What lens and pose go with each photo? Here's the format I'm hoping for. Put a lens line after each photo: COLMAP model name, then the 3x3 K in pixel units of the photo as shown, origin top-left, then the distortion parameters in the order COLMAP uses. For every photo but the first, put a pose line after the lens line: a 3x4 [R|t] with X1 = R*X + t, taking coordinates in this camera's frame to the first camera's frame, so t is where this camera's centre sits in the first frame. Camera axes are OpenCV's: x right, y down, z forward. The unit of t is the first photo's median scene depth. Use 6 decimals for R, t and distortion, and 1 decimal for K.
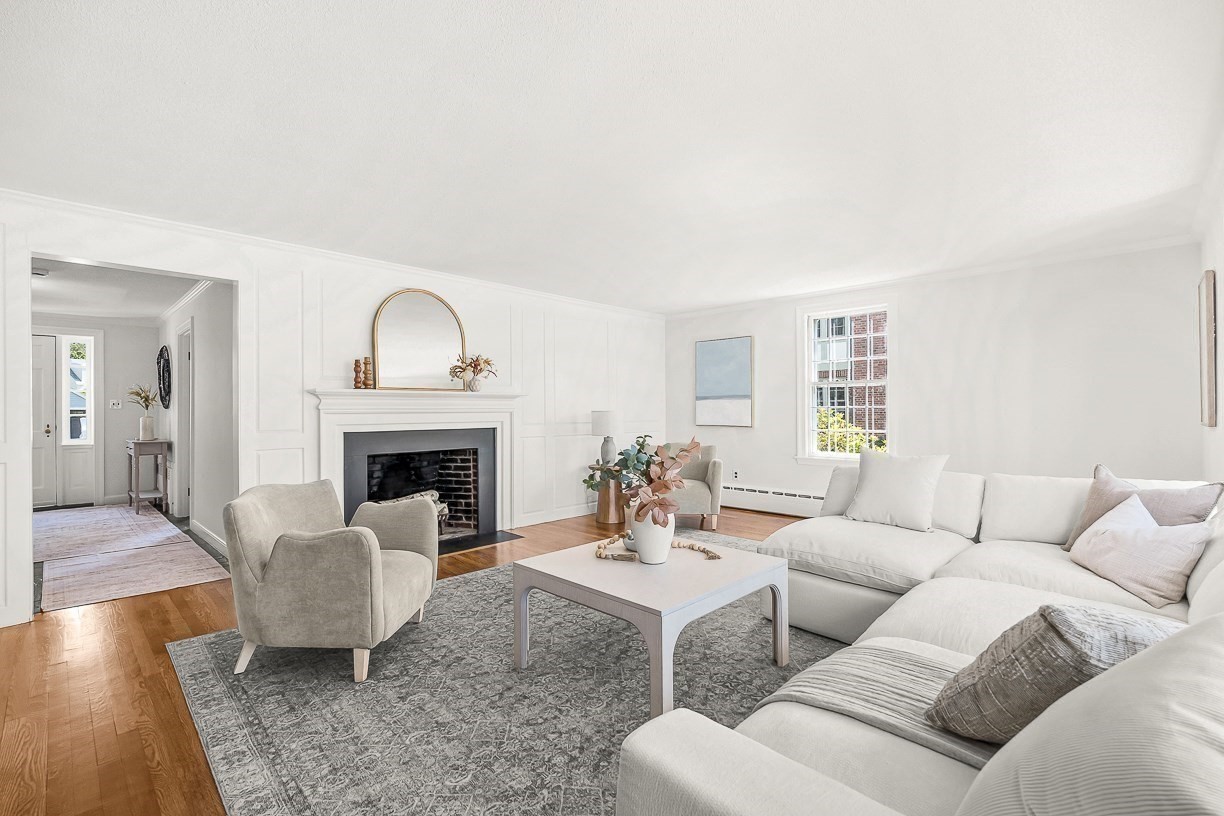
lens RADIAL K [[546.4, 0, 614.7], [0, 546.4, 414.8], [0, 0, 1]] dist [-0.006202, 0.000692]
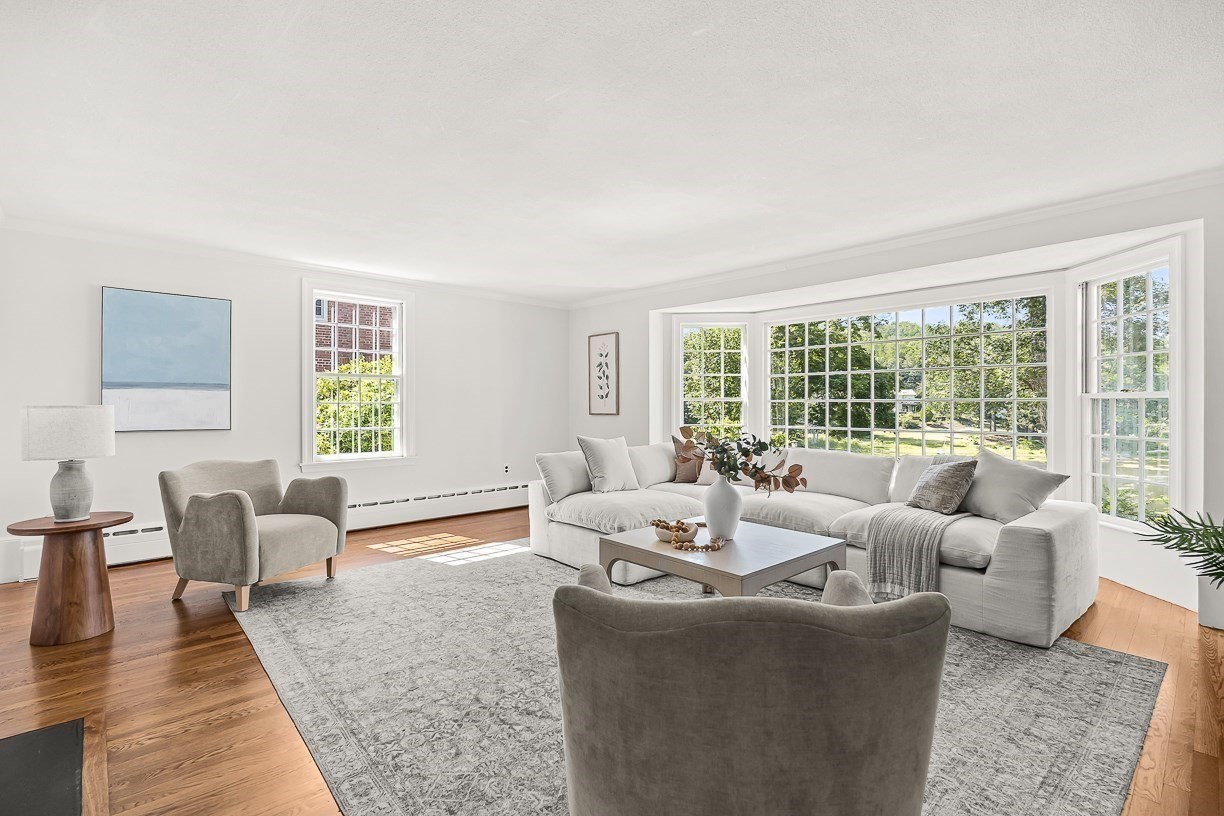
lens RADIAL K [[576.3, 0, 610.5], [0, 576.3, 399.9], [0, 0, 1]] dist [-0.002266, -0.000349]
pose [[0.044972, 0.016995, 0.998844, -0.582788], [0.009120, 0.999807, -0.017422, 0.001555], [-0.998947, 0.009893, 0.044808, 0.604242]]
